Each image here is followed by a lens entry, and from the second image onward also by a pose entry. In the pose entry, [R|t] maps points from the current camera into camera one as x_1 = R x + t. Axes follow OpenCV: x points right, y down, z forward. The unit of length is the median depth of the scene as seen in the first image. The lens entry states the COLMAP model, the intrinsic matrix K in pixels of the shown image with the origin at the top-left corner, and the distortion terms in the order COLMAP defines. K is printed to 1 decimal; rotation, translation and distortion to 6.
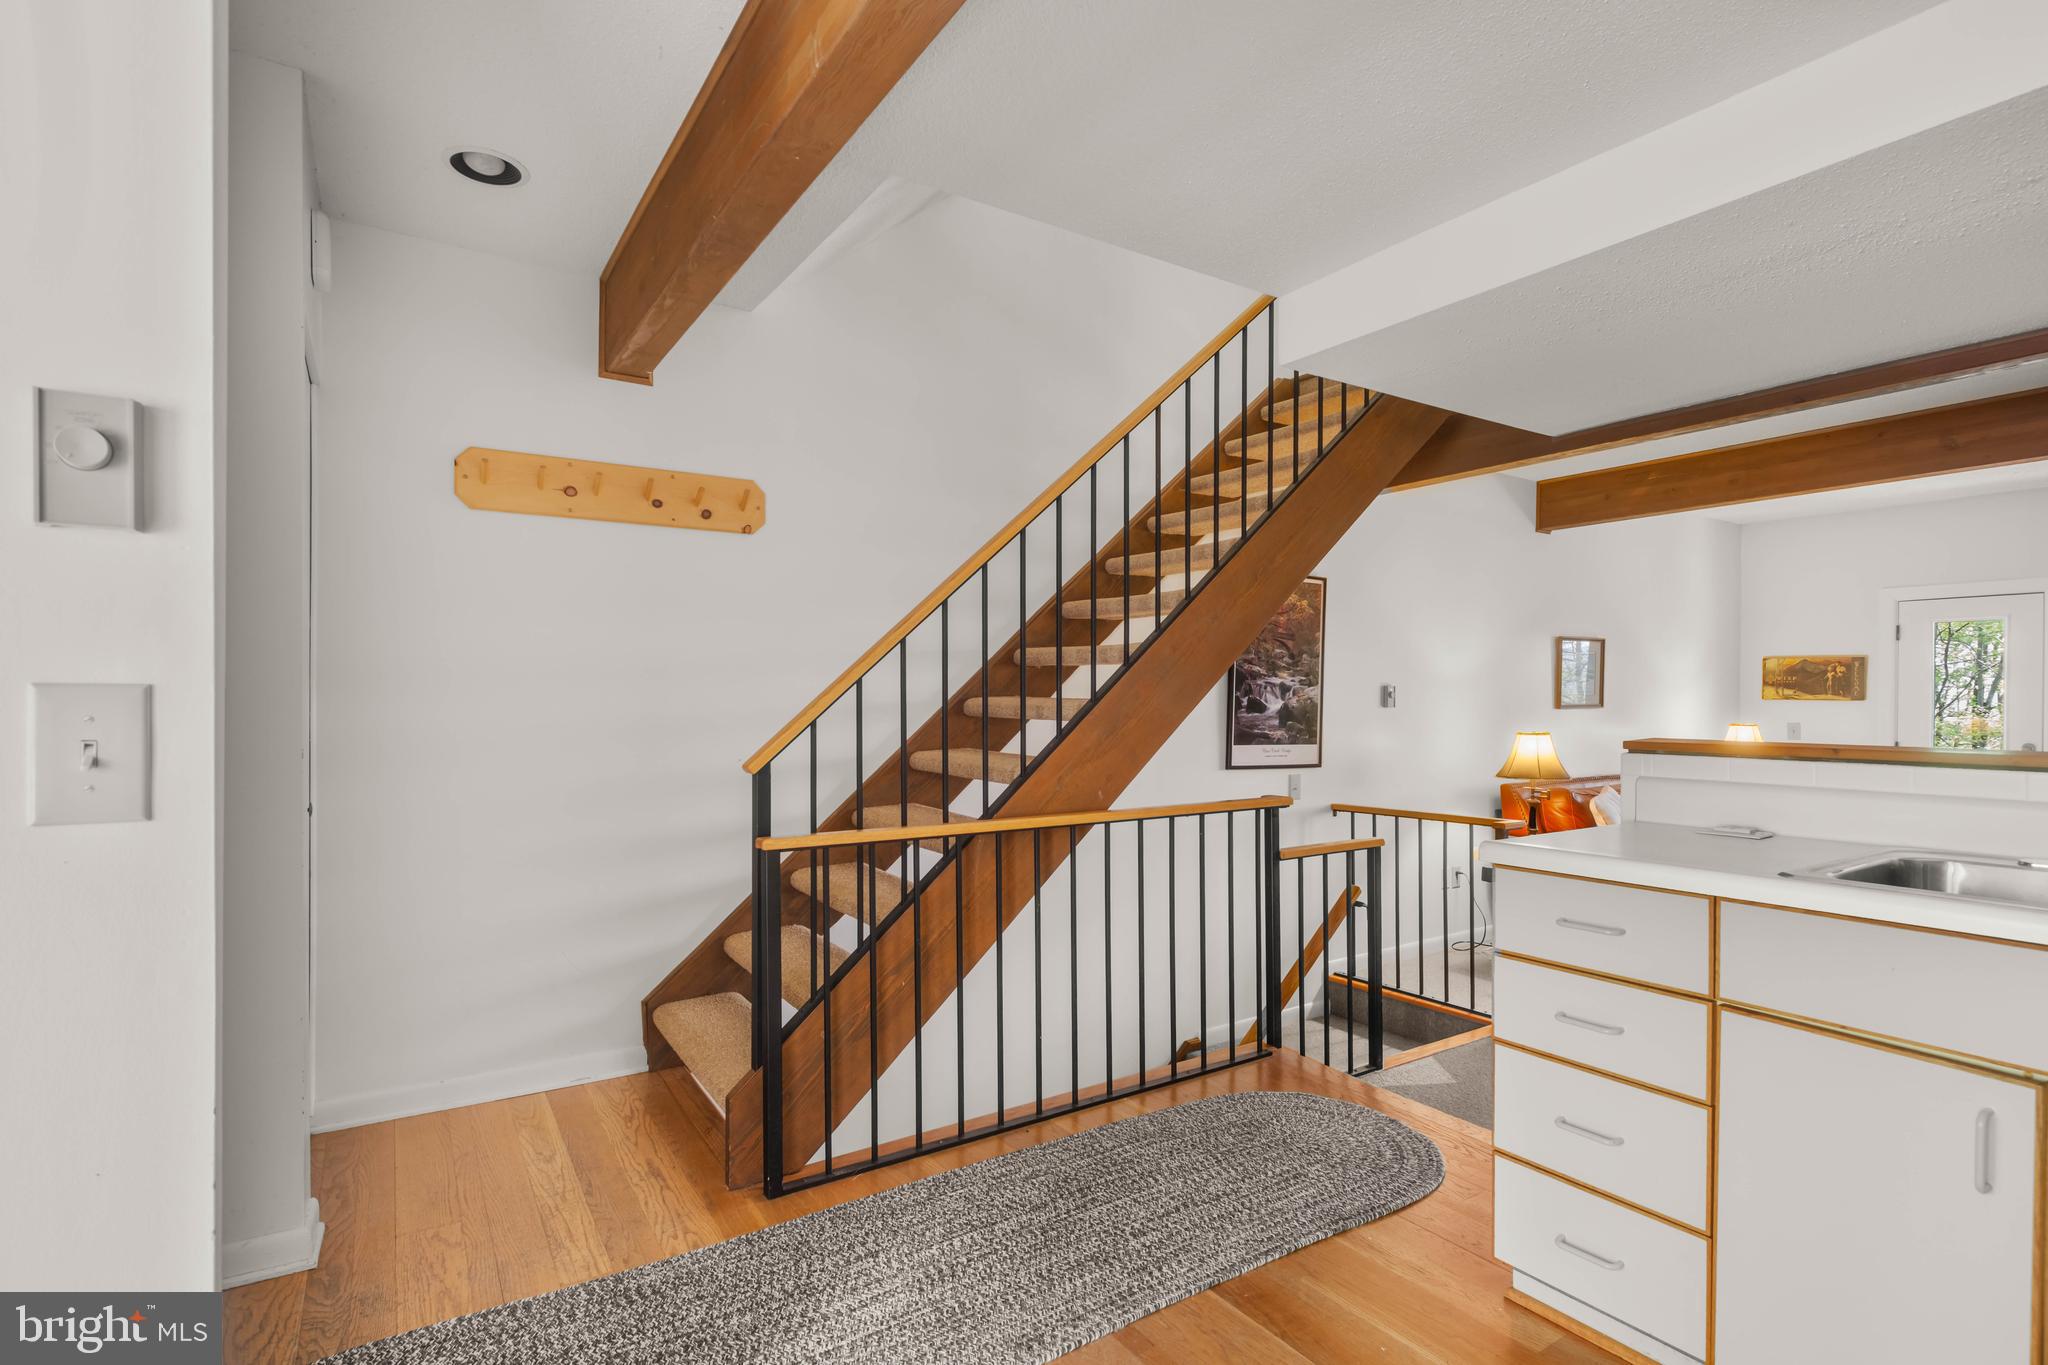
lens RADIAL K [[989.8, 0, 1022.3], [0, 989.8, 704.3], [0, 0, 1]] dist [-0.000258, 0.000499]
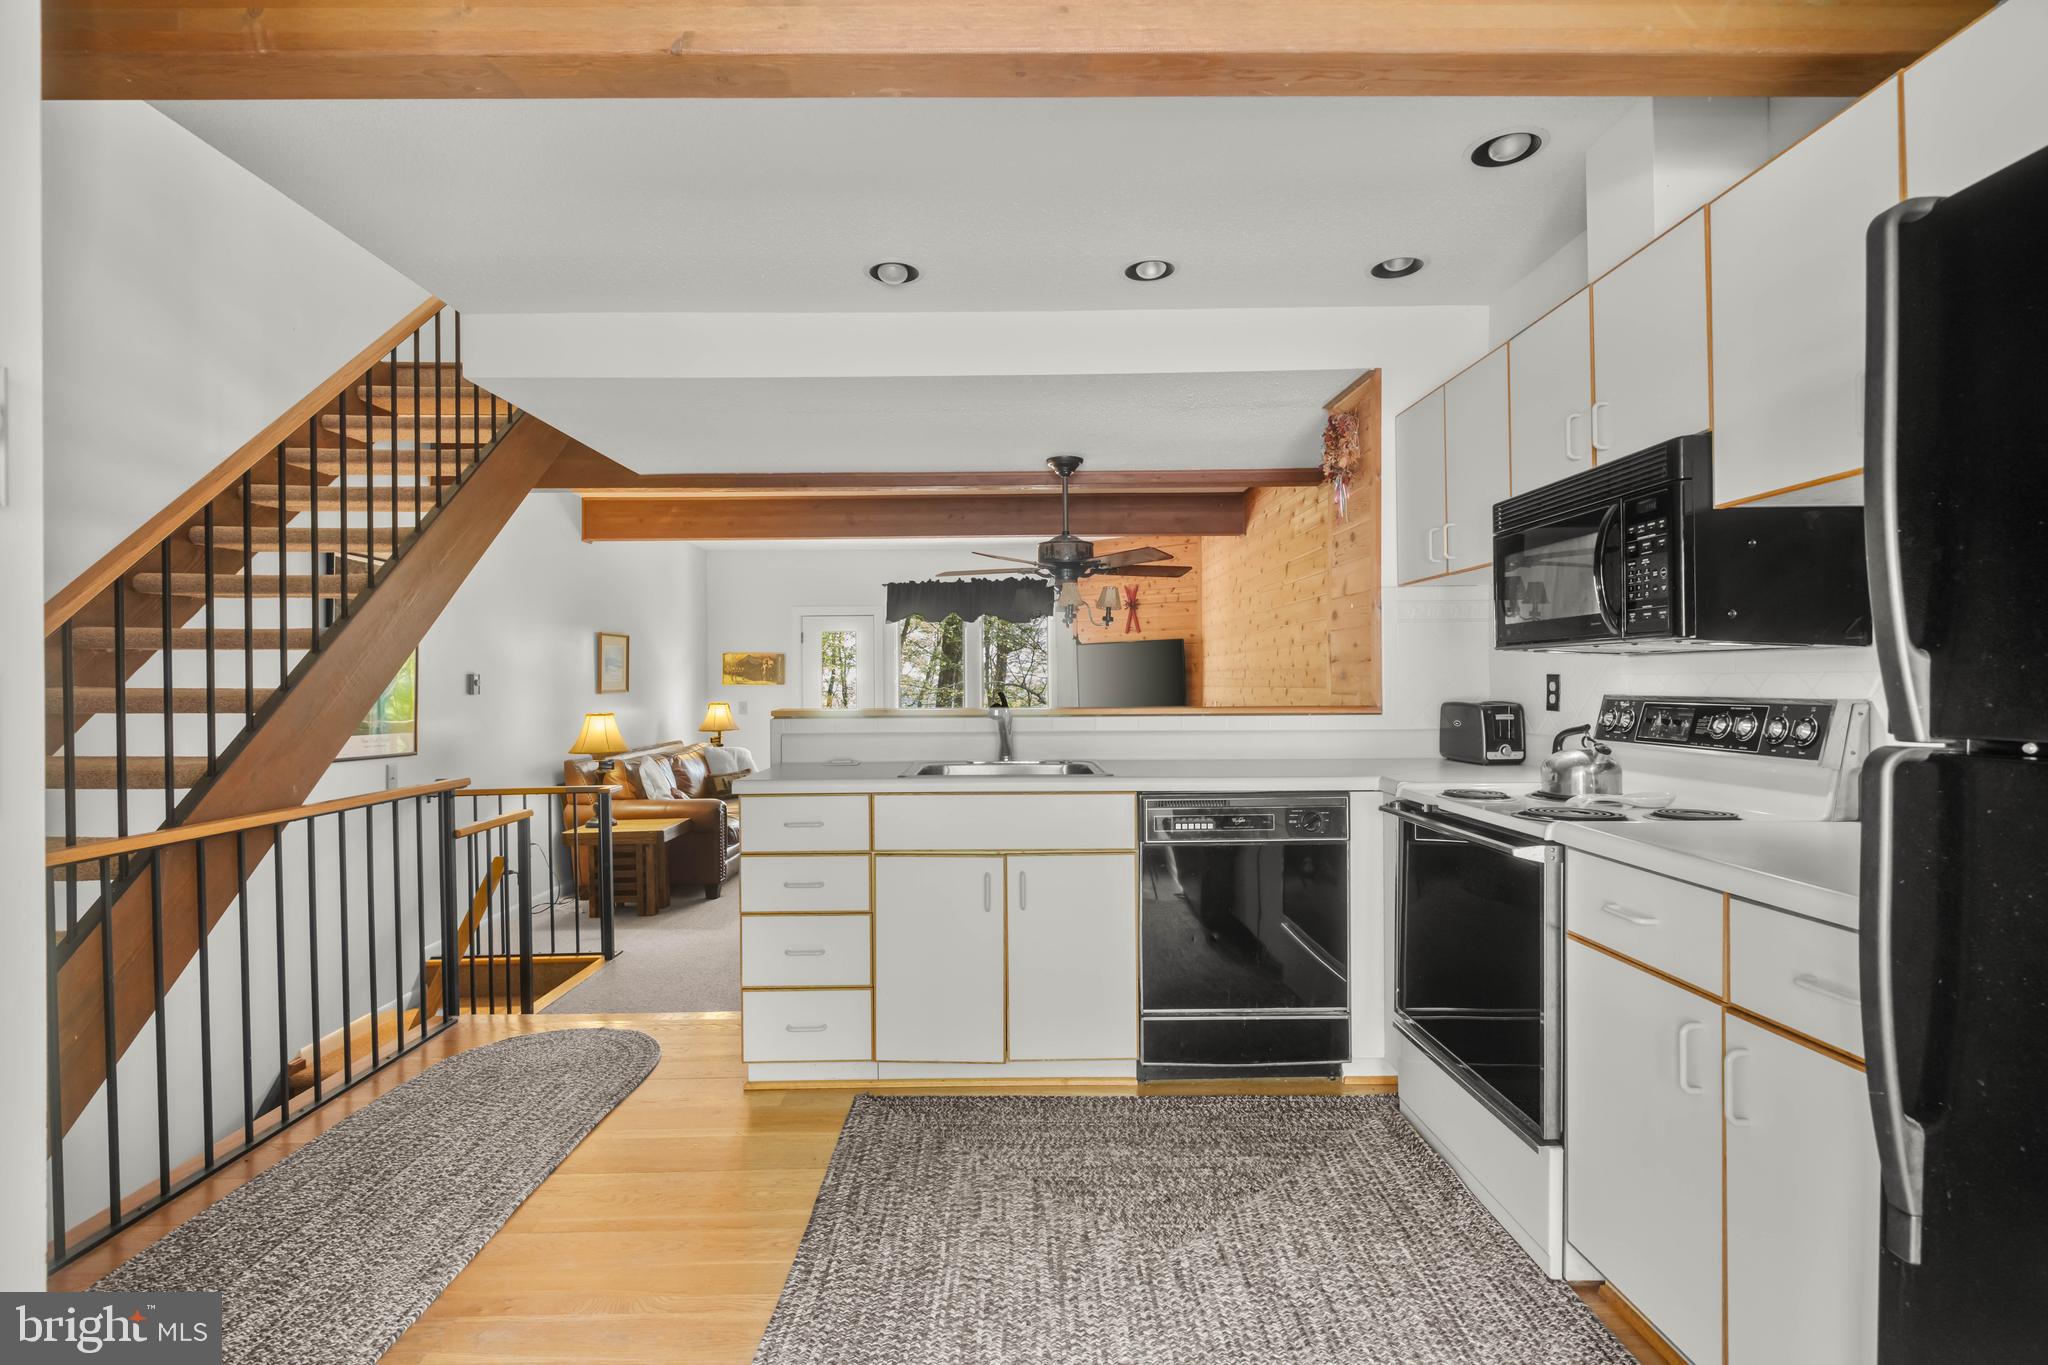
lens RADIAL K [[981.7, 0, 1024.0], [0, 981.7, 682.5], [0, 0, 1]] dist [-0.014837, 0.000019]
pose [[0.533370, -0.008314, 0.845841, -0.236434], [0.017524, 0.999846, -0.001222, 0.001527], [-0.845700, 0.015474, 0.533434, -0.061242]]
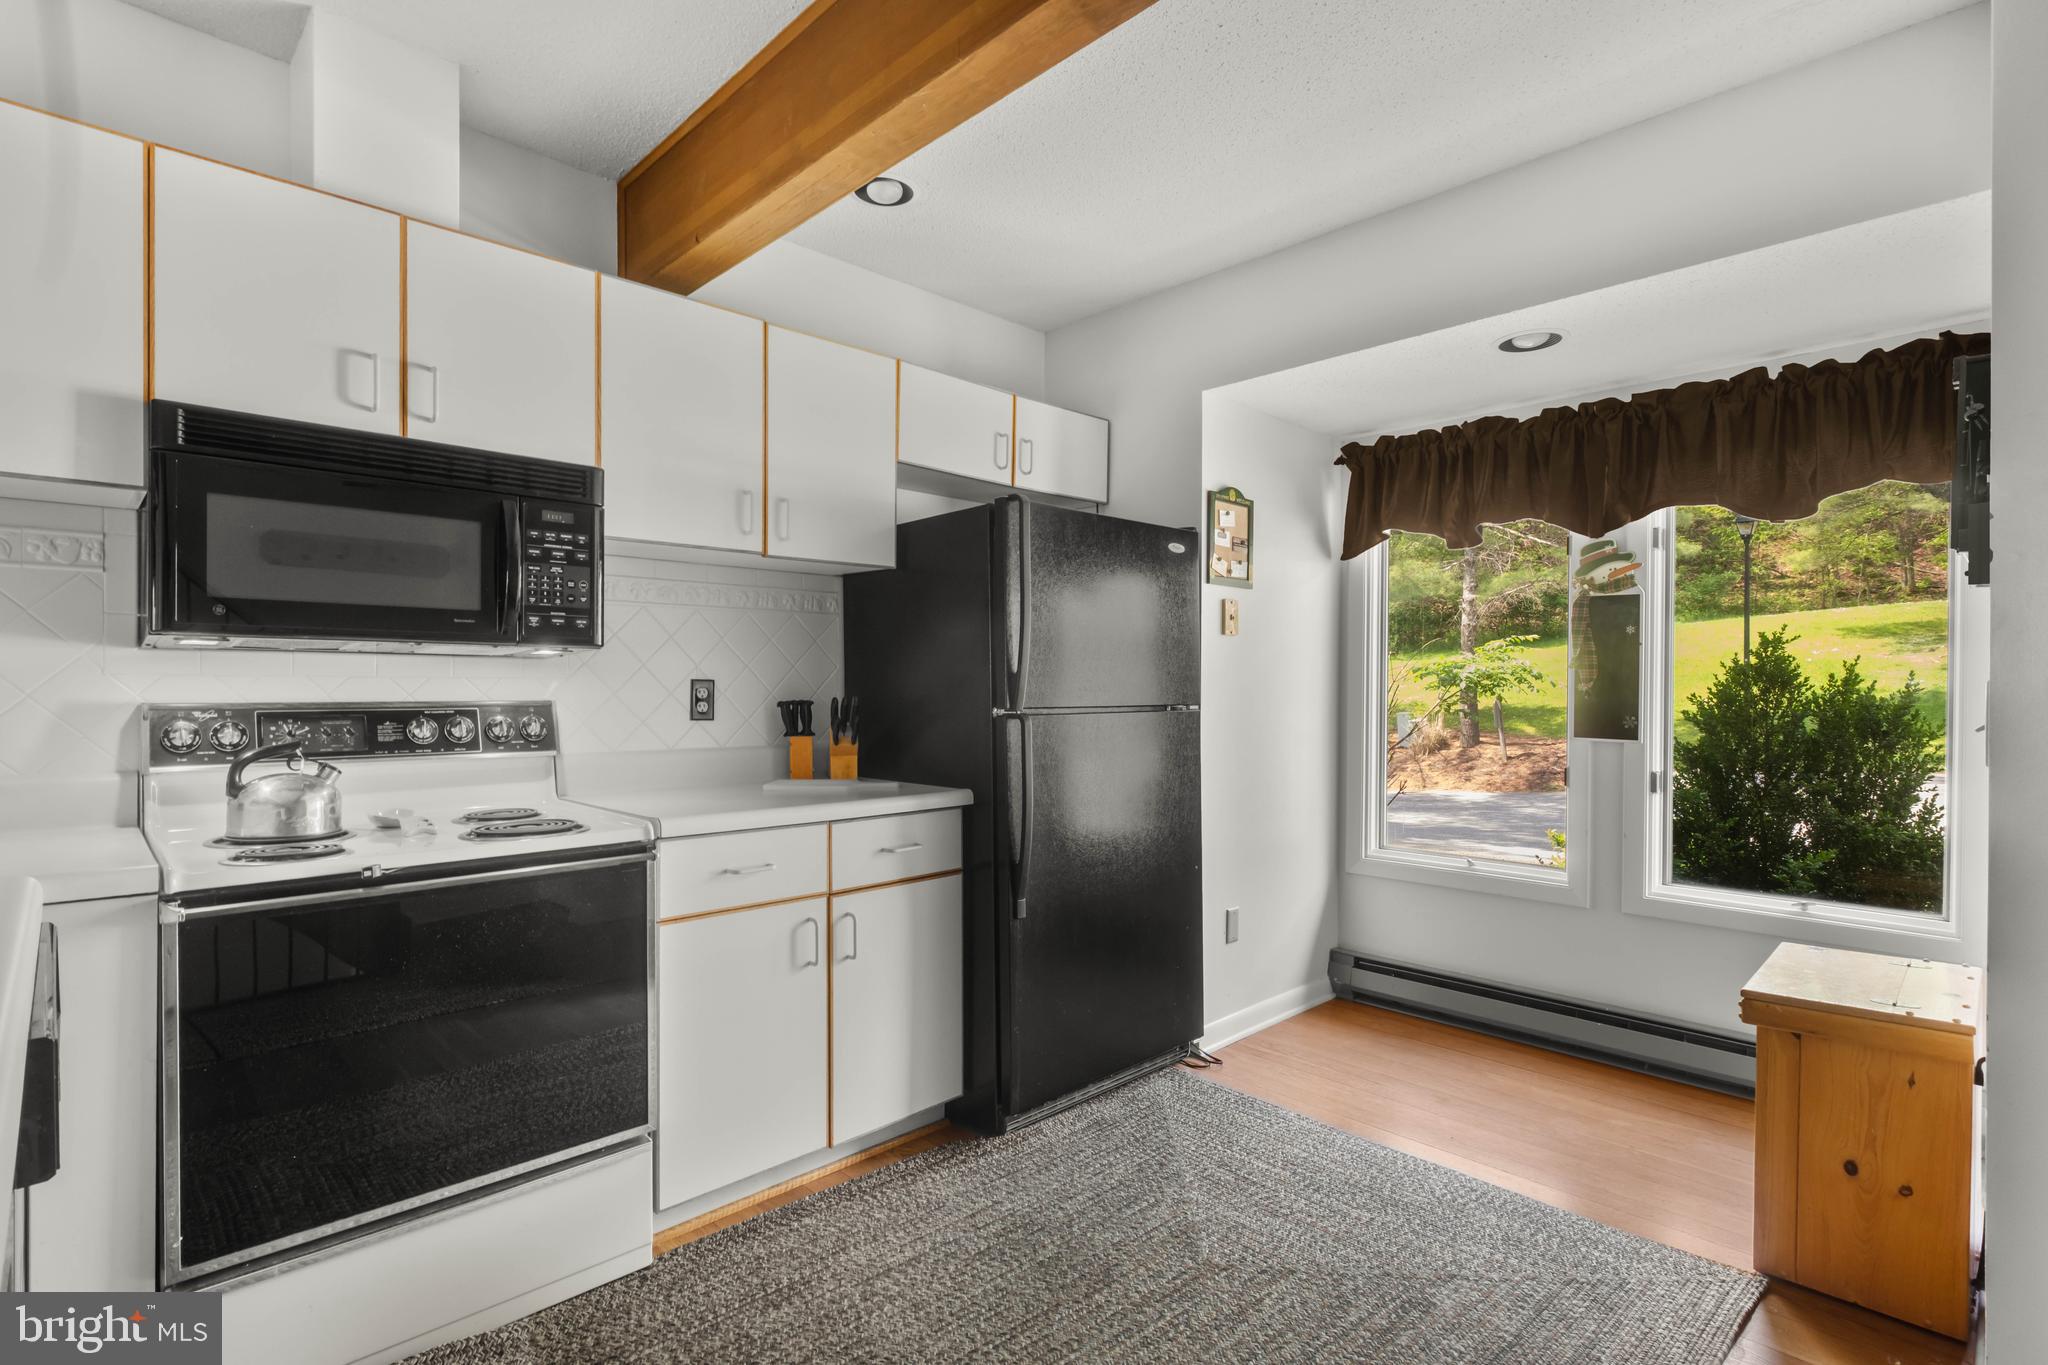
lens RADIAL K [[981.7, 0, 1024.0], [0, 981.7, 682.5], [0, 0, 1]] dist [-0.014837, 0.000019]
pose [[-0.979644, -0.009239, -0.200531, 0.199291], [-0.012387, 0.999819, 0.014449, -0.005992], [0.200362, 0.016639, -0.979581, 0.472222]]
